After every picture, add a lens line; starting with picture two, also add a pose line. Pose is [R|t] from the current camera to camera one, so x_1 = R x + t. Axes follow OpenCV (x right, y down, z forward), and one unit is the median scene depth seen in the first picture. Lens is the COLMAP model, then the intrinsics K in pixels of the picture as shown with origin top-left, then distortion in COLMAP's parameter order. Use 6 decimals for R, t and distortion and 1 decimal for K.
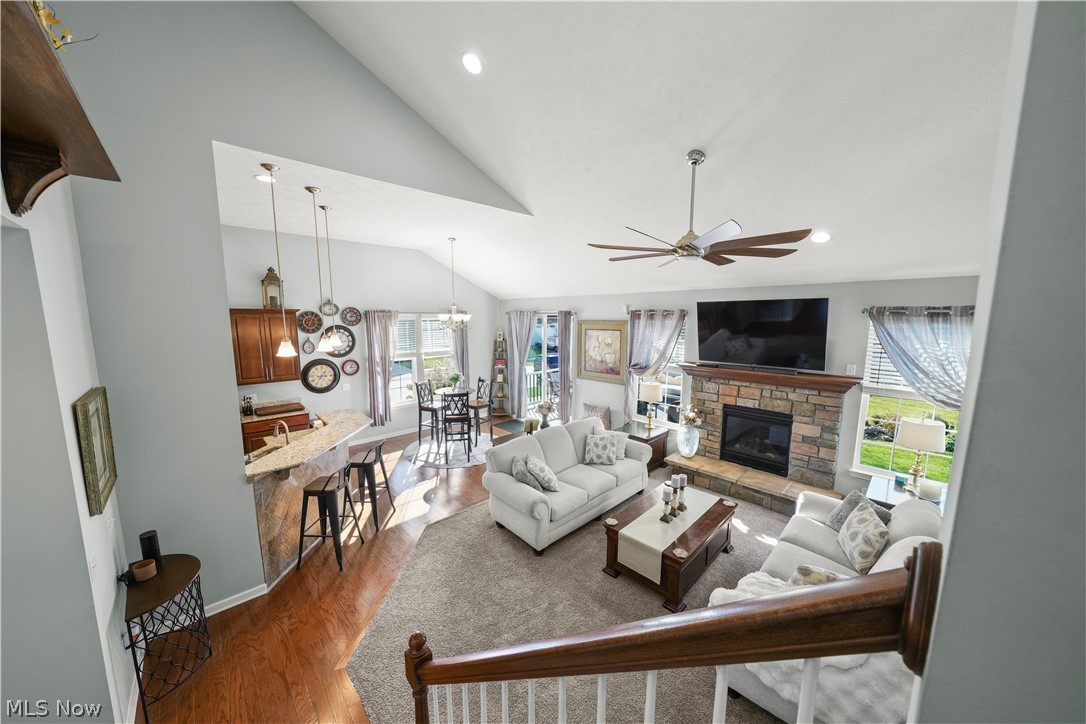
lens RADIAL K [[370.6, 0, 543.0], [0, 370.6, 362.0], [0, 0, 1]] dist [-0.001674, -0.000119]
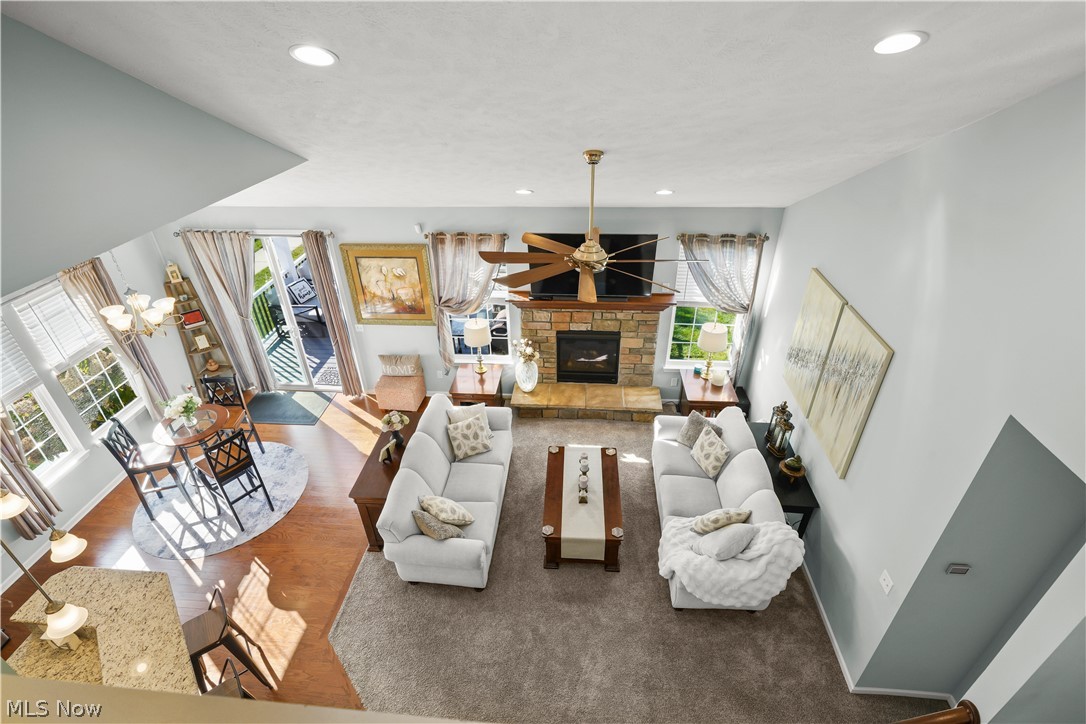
lens RADIAL K [[515.7, 0, 543.0], [0, 515.7, 362.0], [0, 0, 1]] dist [0.003623, 0.000137]
pose [[0.755705, -0.357707, 0.548594, -0.312799], [0.105548, 0.893233, 0.437030, -0.431957], [-0.646351, -0.272363, 0.712776, 0.082136]]
